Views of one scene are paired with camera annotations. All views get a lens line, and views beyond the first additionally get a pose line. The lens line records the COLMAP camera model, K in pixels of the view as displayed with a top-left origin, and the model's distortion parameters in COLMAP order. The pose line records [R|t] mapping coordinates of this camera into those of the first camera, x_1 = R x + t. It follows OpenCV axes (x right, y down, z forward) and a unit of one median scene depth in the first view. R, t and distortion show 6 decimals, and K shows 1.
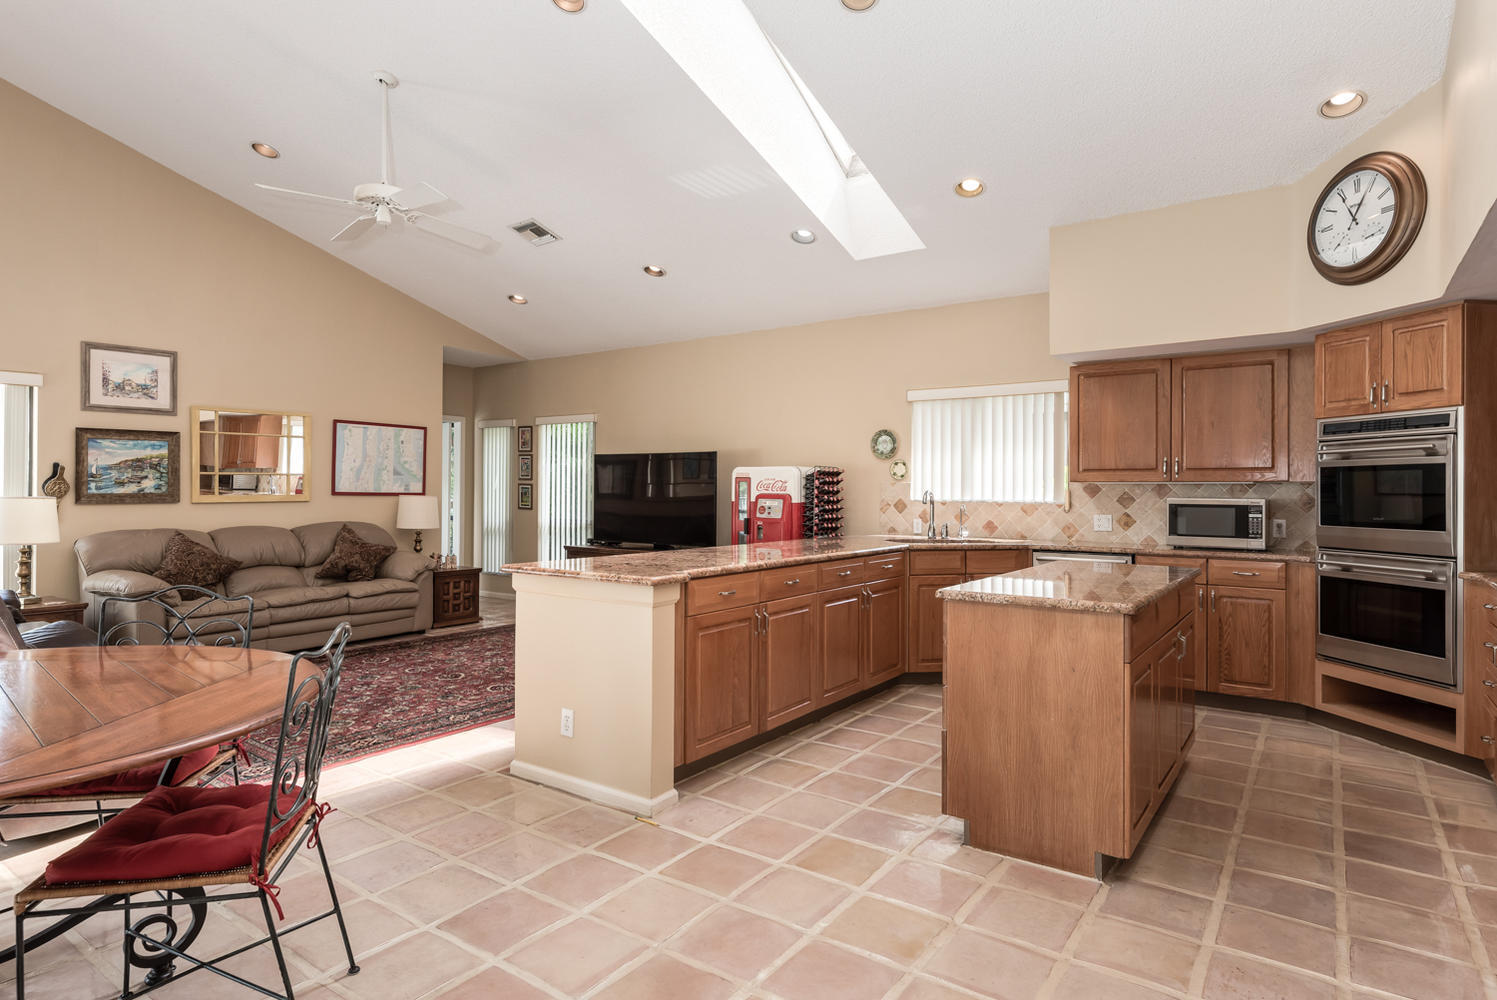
lens RADIAL K [[816.4, 0, 748.1], [0, 816.4, 498.3], [0, 0, 1]] dist [0.003404, -0.002790]
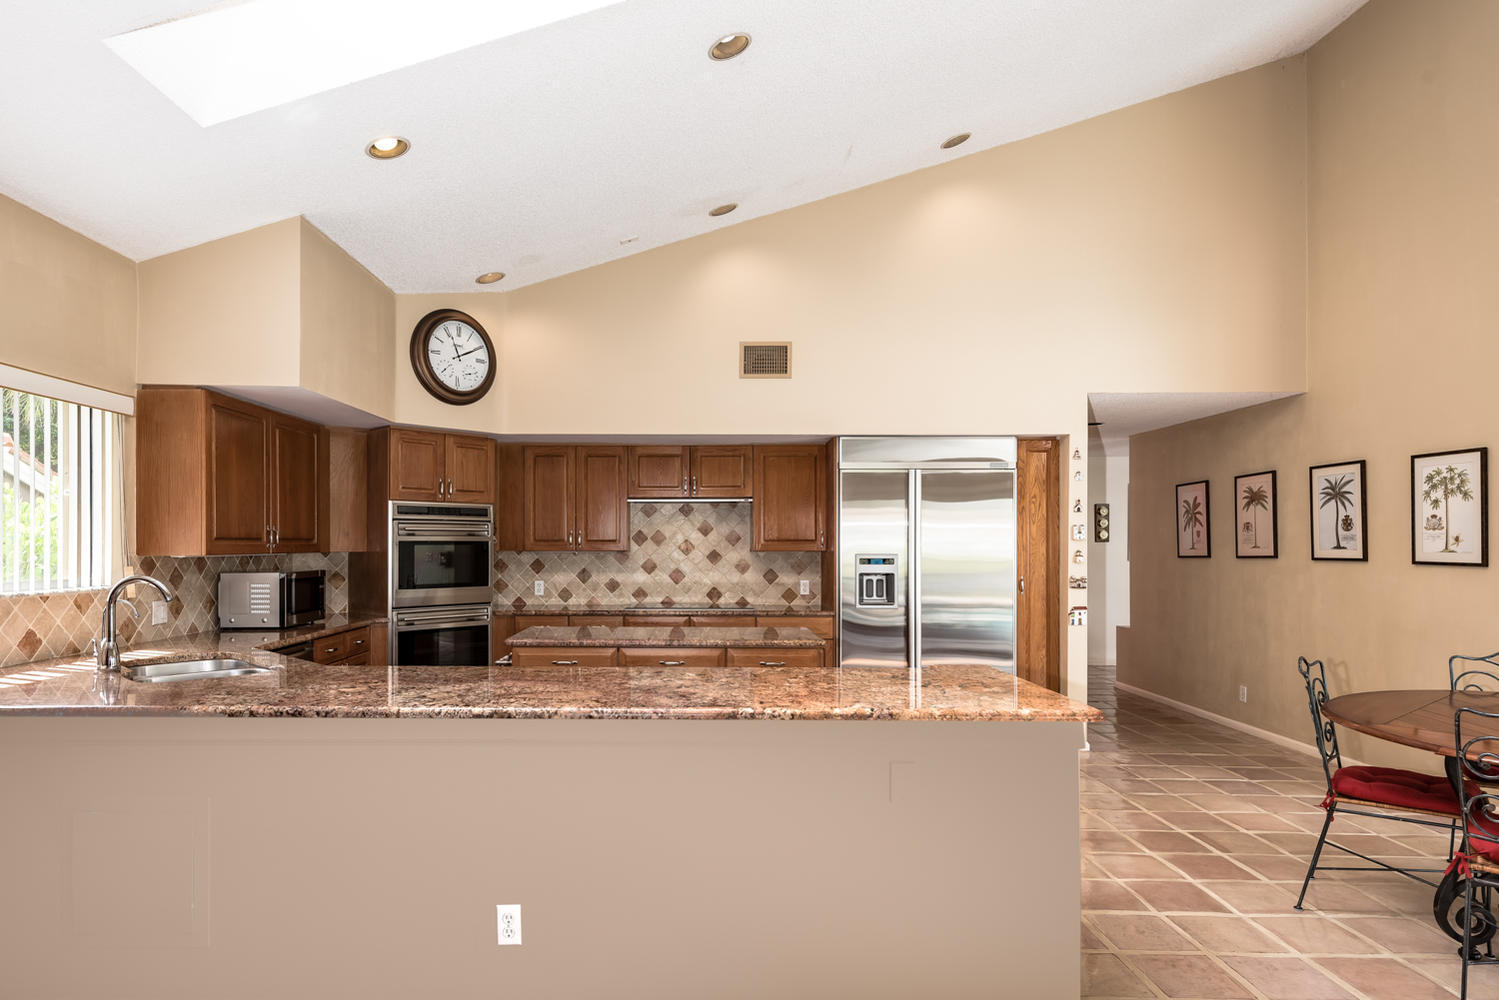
lens RADIAL K [[842.2, 0, 691.3], [0, 842.2, 530.3], [0, 0, 1]] dist [0.023301, 0.000458]
pose [[-0.569655, 0.009554, 0.821828, -0.475994], [0.006336, 0.999954, -0.007233, -0.036323], [-0.821859, 0.001087, -0.569689, 1.168144]]
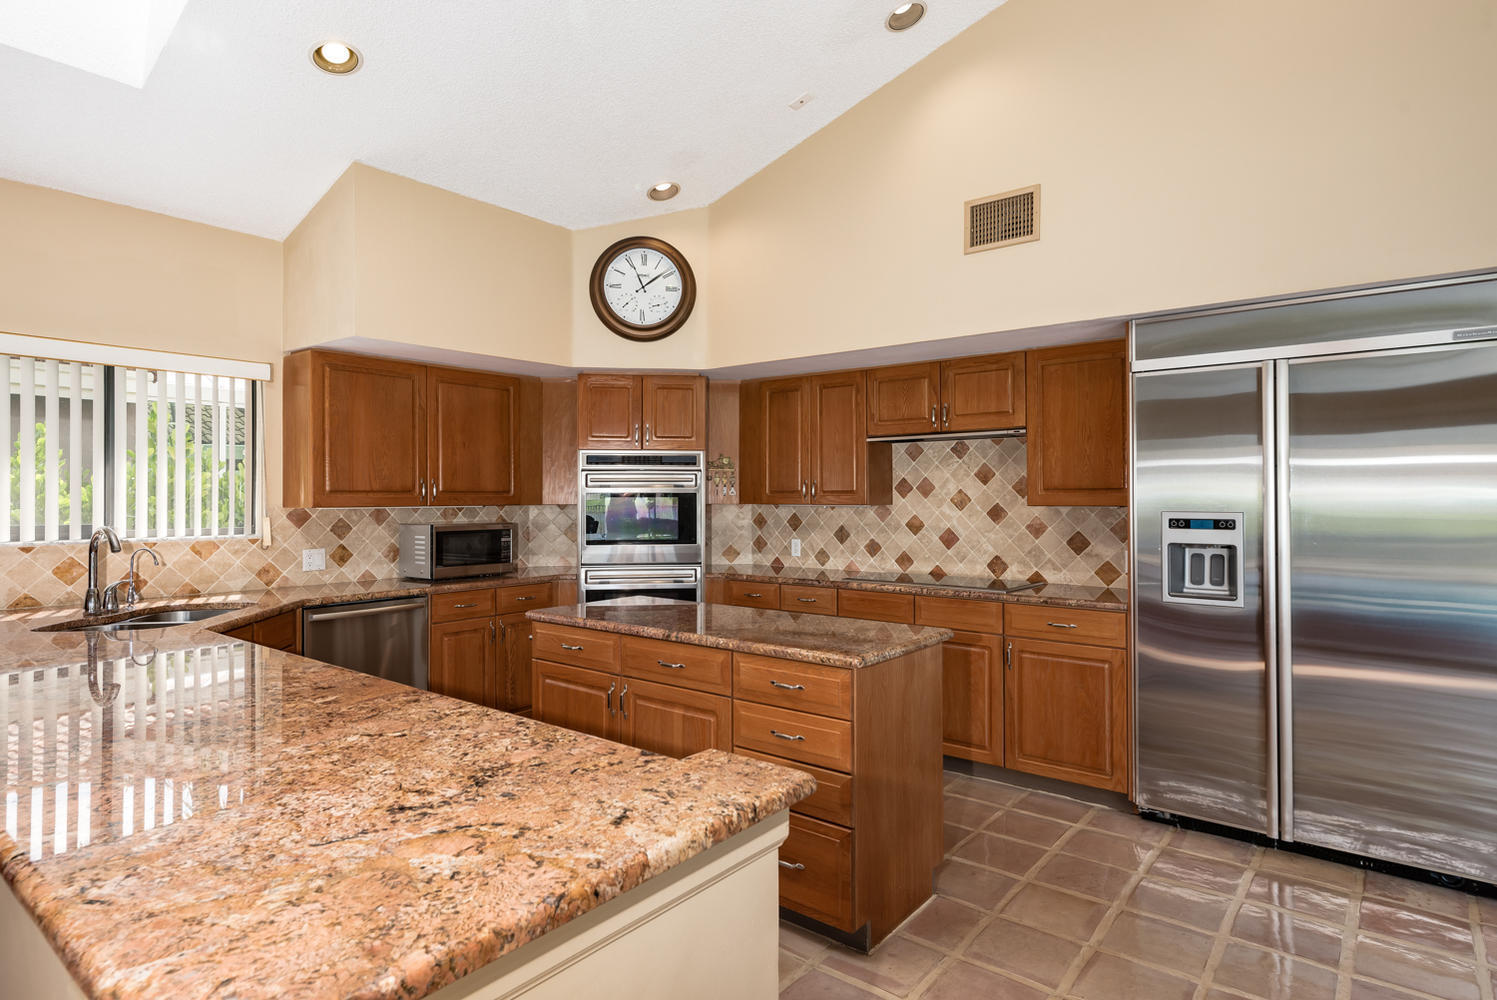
lens RADIAL K [[816.4, 0, 735.0], [0, 816.4, 482.8], [0, 0, 1]] dist [0.003404, -0.002790]
pose [[0.052798, 0.013455, 0.998515, -0.346484], [0.012961, 0.999816, -0.014158, -0.029319], [-0.998521, 0.013689, 0.052613, 0.640718]]
